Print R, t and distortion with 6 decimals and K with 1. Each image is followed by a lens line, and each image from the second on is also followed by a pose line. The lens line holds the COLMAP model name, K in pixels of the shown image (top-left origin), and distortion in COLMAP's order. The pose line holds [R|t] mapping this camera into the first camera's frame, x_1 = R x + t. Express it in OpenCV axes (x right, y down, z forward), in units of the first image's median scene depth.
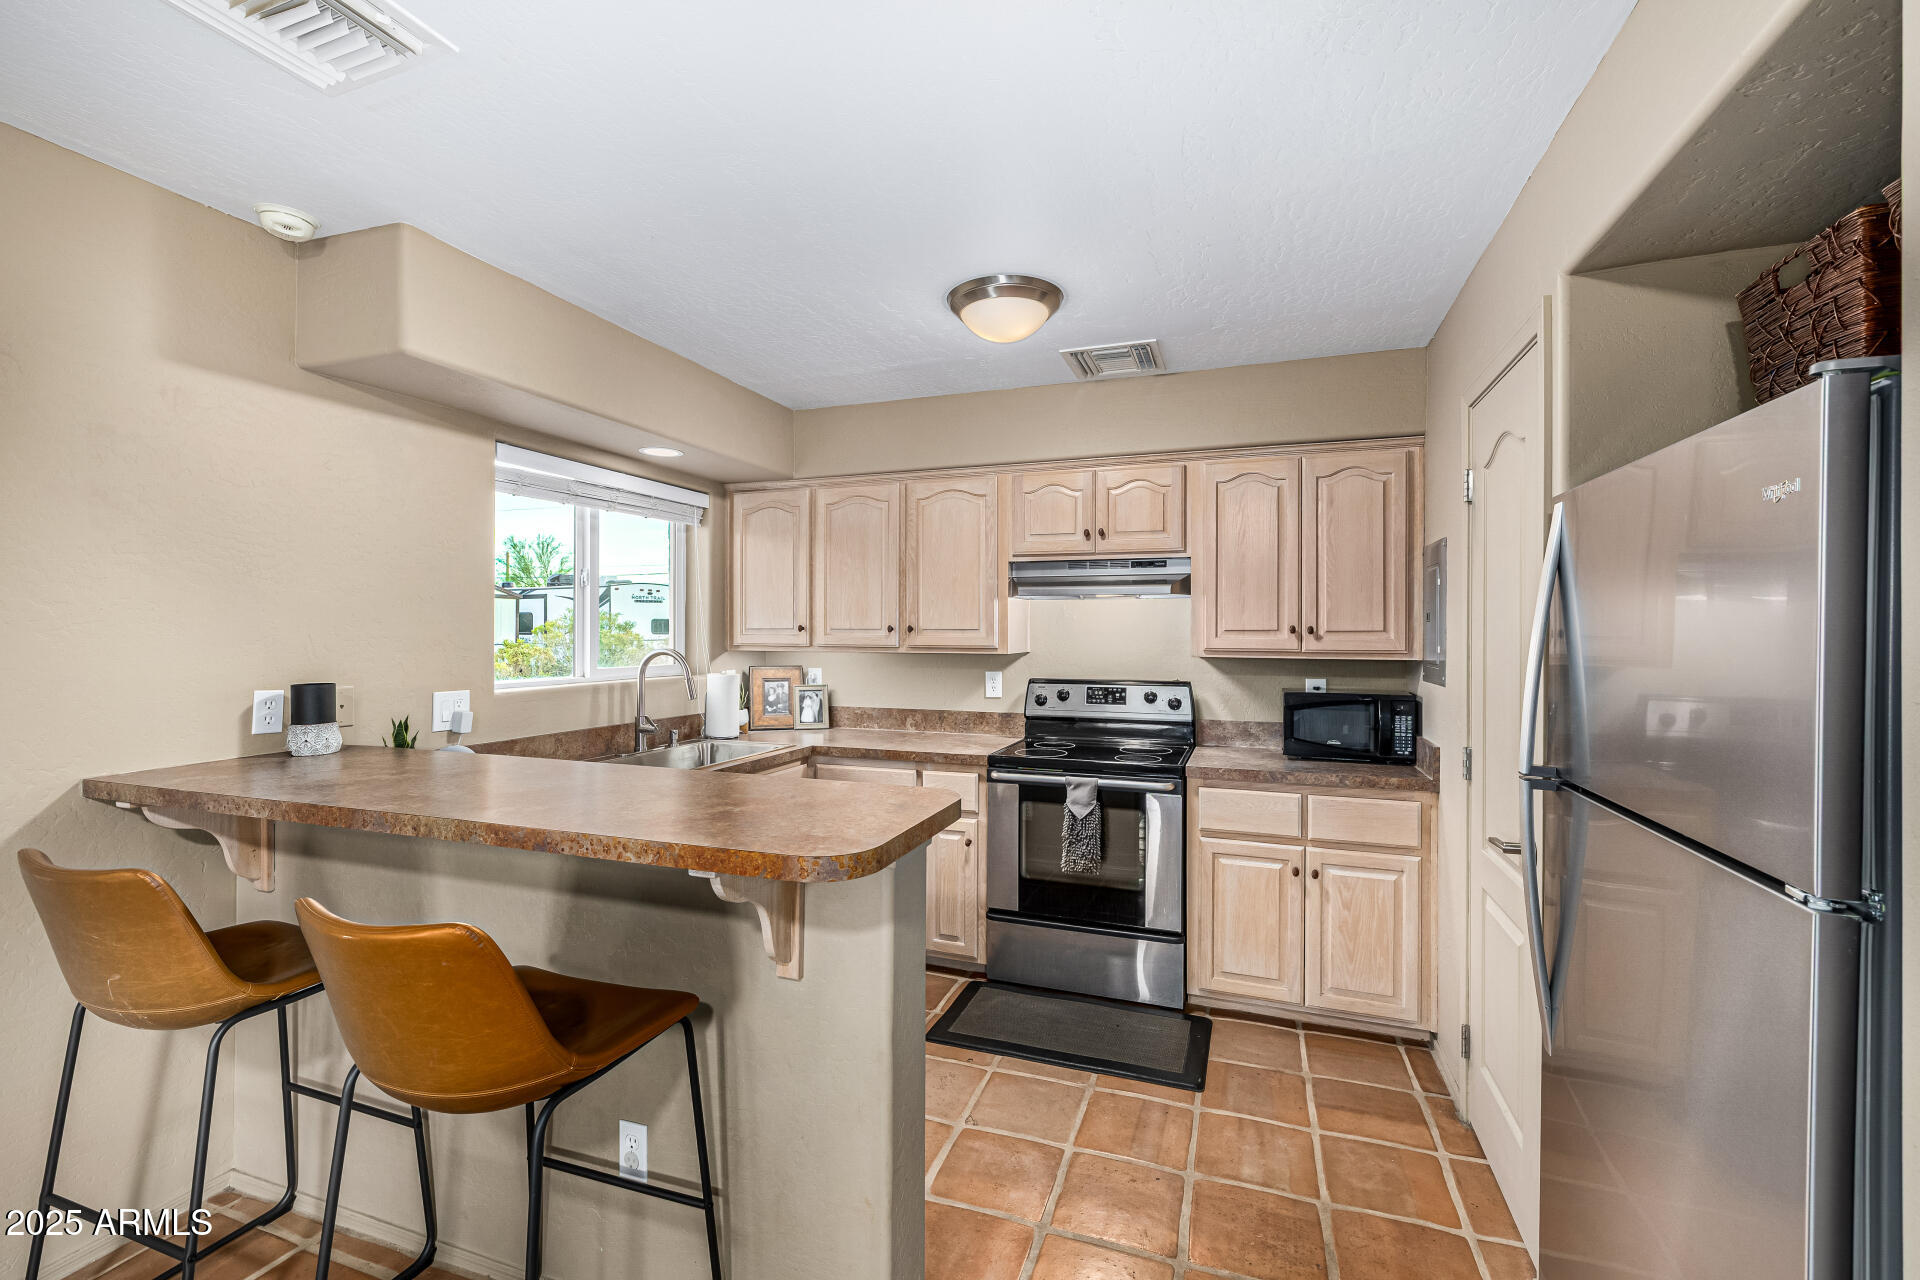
lens RADIAL K [[803.8, 0, 933.7], [0, 803.8, 631.3], [0, 0, 1]] dist [0.004045, -0.000313]
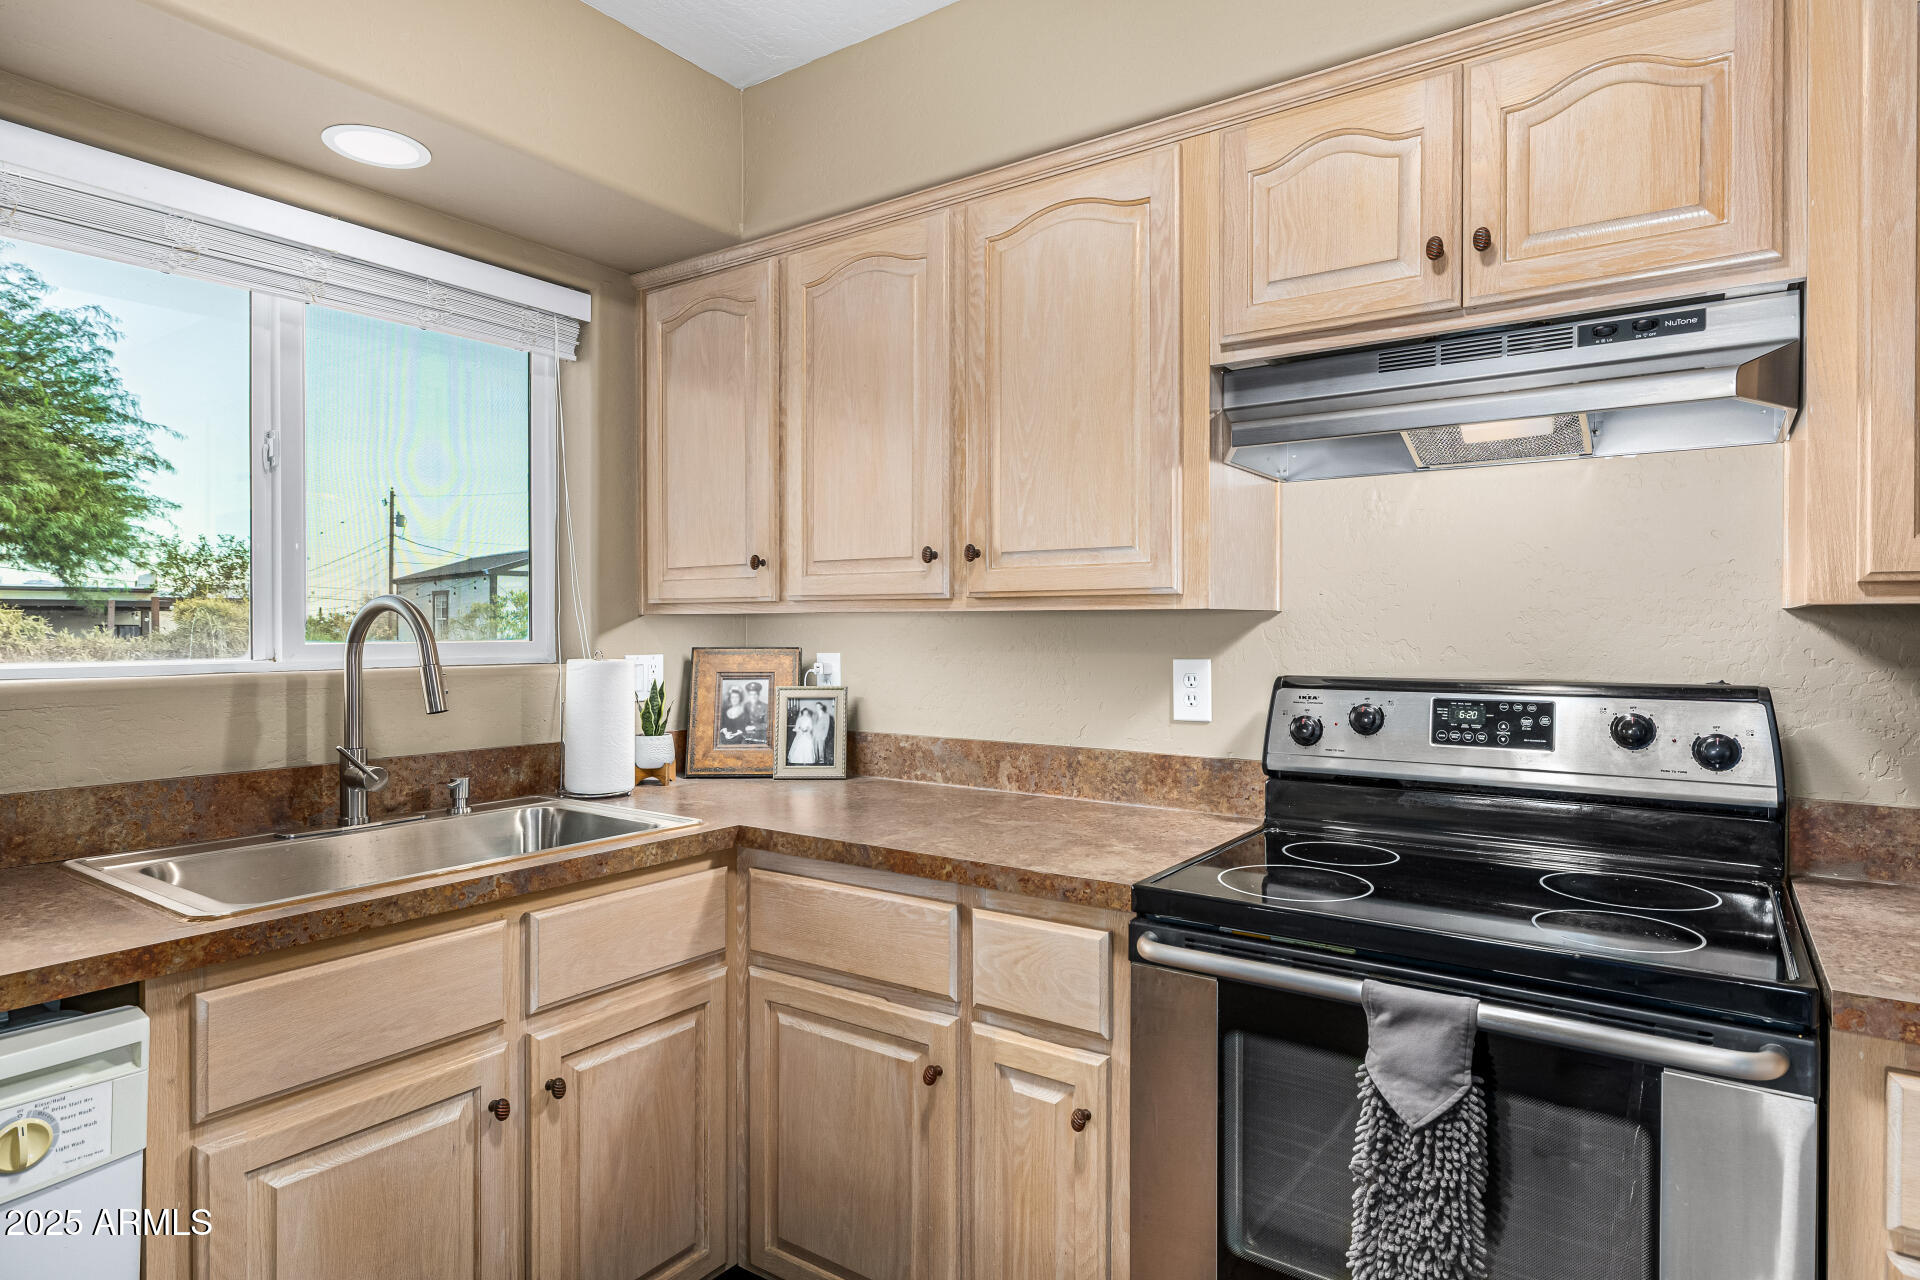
lens RADIAL K [[989.7, 0, 956.9], [0, 989.7, 638.2], [0, 0, 1]] dist [-0.004448, -0.000155]
pose [[0.967276, -0.000385, -0.253726, 0.093140], [0.002588, 0.999962, 0.008349, 0.036847], [0.253713, -0.008733, 0.967240, 0.503444]]
